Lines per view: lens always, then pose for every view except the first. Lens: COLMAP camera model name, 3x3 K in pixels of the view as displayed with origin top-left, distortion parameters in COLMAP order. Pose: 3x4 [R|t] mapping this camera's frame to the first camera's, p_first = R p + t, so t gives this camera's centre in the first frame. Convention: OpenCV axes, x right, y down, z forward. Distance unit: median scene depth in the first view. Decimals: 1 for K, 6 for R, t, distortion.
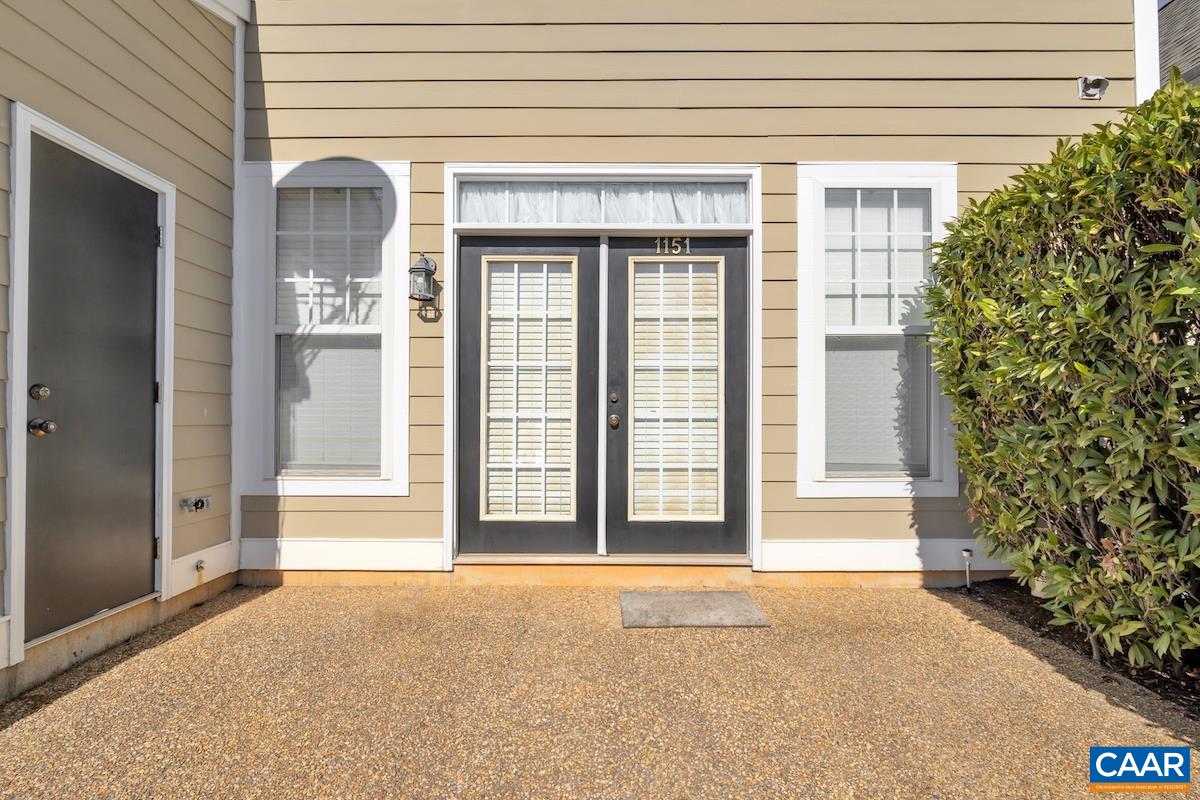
lens RADIAL K [[523.3, 0, 578.0], [0, 523.3, 412.0], [0, 0, 1]] dist [-0.009773, -0.000238]
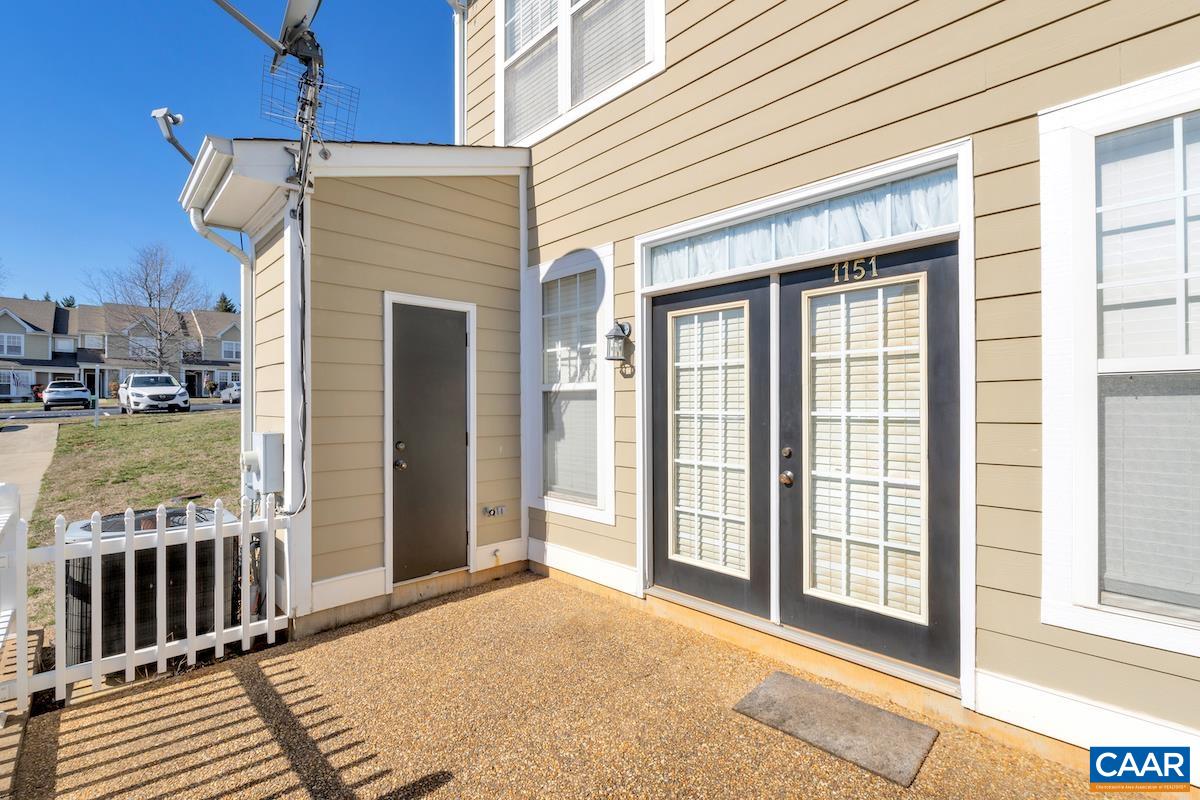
lens RADIAL K [[523.3, 0, 594.1], [0, 523.3, 402.5], [0, 0, 1]] dist [-0.009773, -0.000238]
pose [[0.701412, -0.008592, -0.712704, 0.484149], [0.012774, 0.999918, 0.000518, -0.119141], [0.712641, -0.009467, 0.701465, 0.137906]]
